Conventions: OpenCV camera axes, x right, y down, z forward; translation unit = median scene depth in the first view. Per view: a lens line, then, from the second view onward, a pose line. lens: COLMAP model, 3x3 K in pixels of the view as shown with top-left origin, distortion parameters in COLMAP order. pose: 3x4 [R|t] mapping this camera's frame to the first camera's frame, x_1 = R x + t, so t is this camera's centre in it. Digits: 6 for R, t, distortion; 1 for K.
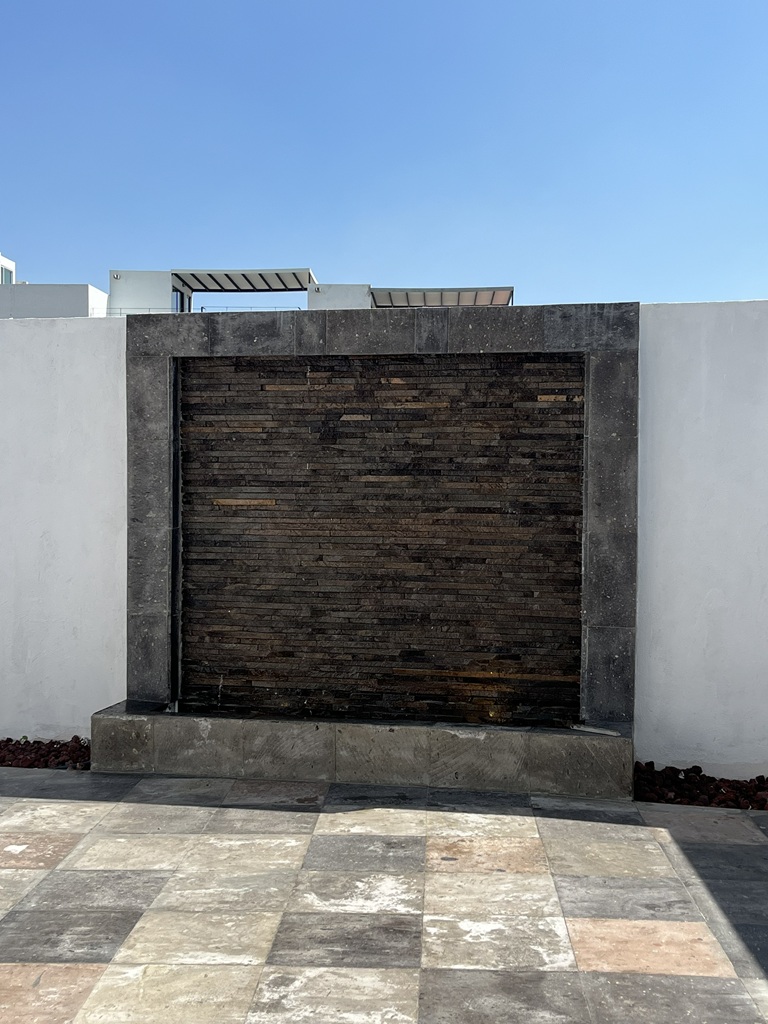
lens RADIAL K [[1240.3, 0, 381.4], [0, 1240.3, 511.3], [0, 0, 1]] dist [0.050583, 0.000000]
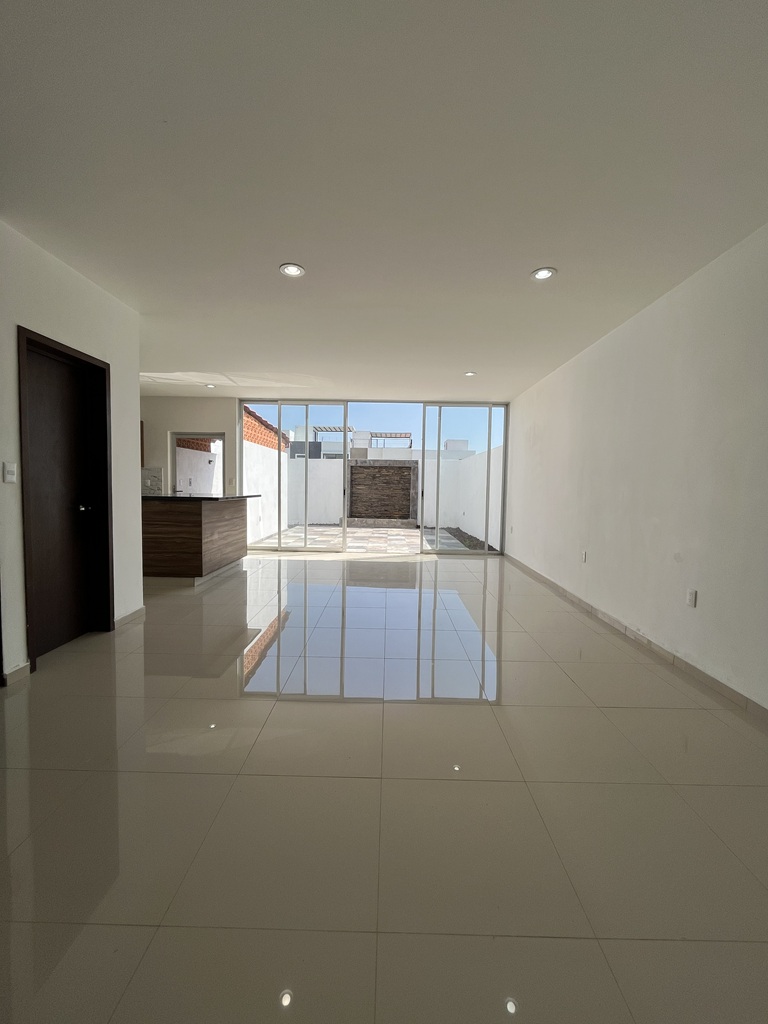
lens RADIAL K [[415.6, 0, 384.0], [0, 415.6, 517.0], [0, 0, 1]] dist [0.022330, 0.000256]
pose [[0.999491, 0.011723, 0.029663, -0.053009], [-0.012886, 0.999143, 0.039343, 0.062788], [-0.029176, -0.039705, 0.998785, -1.288367]]
